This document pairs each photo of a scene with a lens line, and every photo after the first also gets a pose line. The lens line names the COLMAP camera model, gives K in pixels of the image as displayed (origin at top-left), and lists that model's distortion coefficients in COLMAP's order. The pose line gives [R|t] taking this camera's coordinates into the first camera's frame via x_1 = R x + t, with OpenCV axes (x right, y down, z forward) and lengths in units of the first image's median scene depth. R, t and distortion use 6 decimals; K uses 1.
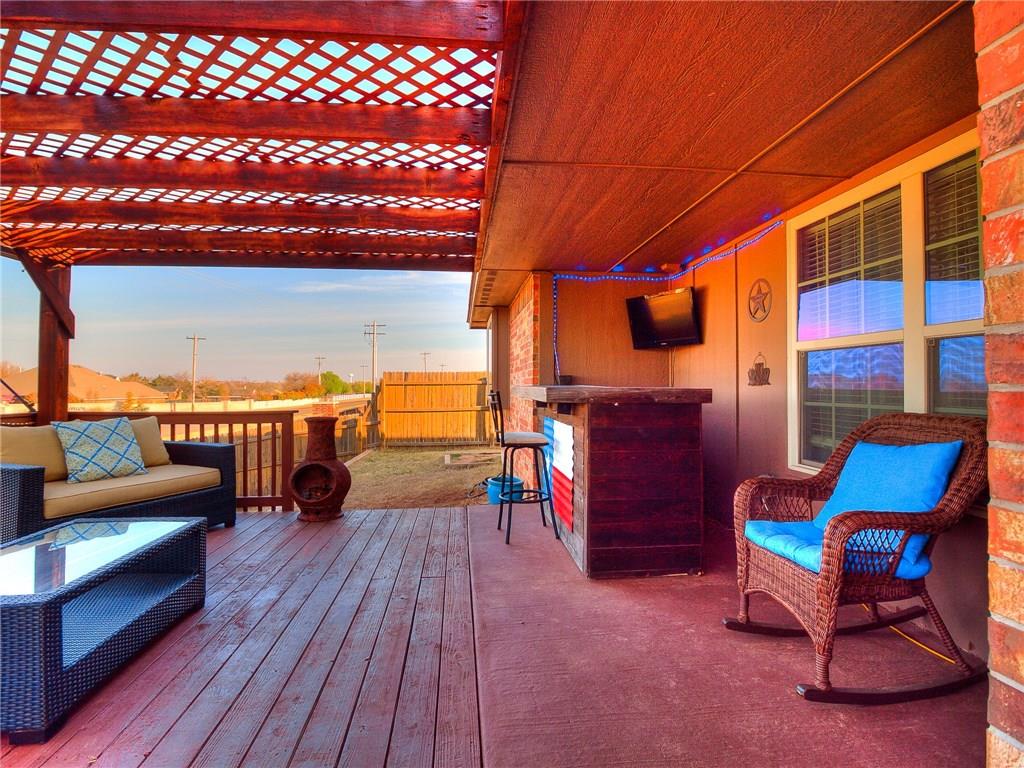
lens RADIAL K [[536.5, 0, 513.1], [0, 536.5, 383.5], [0, 0, 1]] dist [-0.011483, -0.000272]
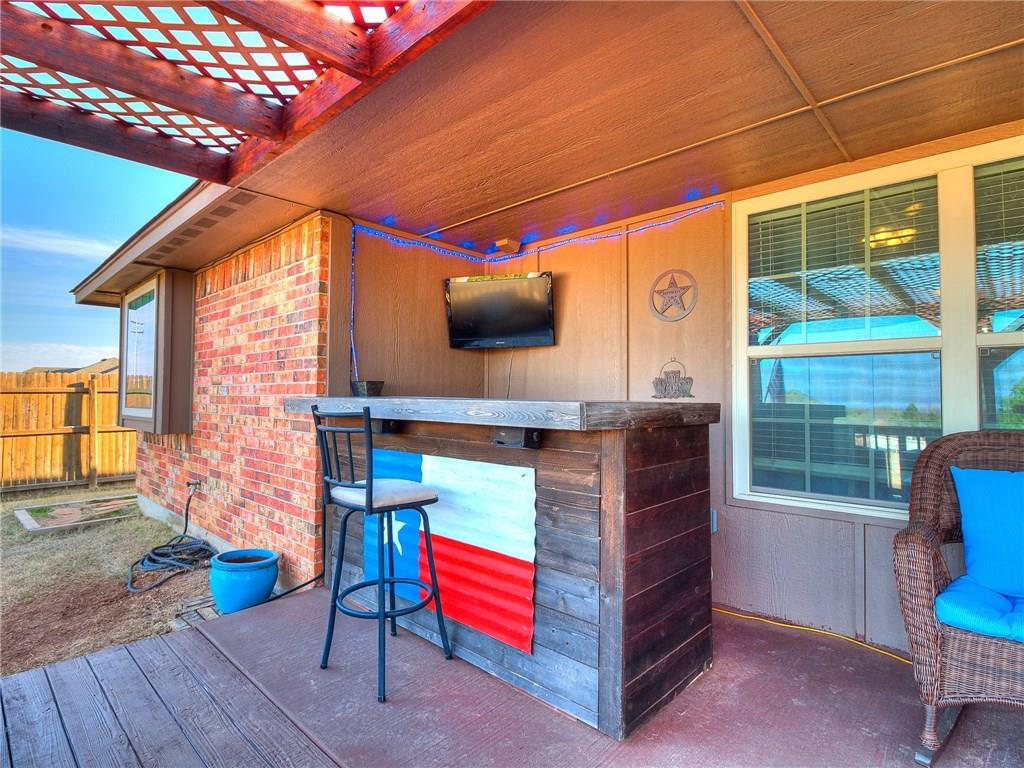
lens RADIAL K [[536.5, 0, 510.6], [0, 536.5, 385.1], [0, 0, 1]] dist [-0.011483, -0.000272]
pose [[0.756140, 0.017915, 0.654165, -0.262967], [-0.007026, 0.999790, -0.019259, 0.001138], [-0.654372, 0.009967, 0.756107, 0.528503]]
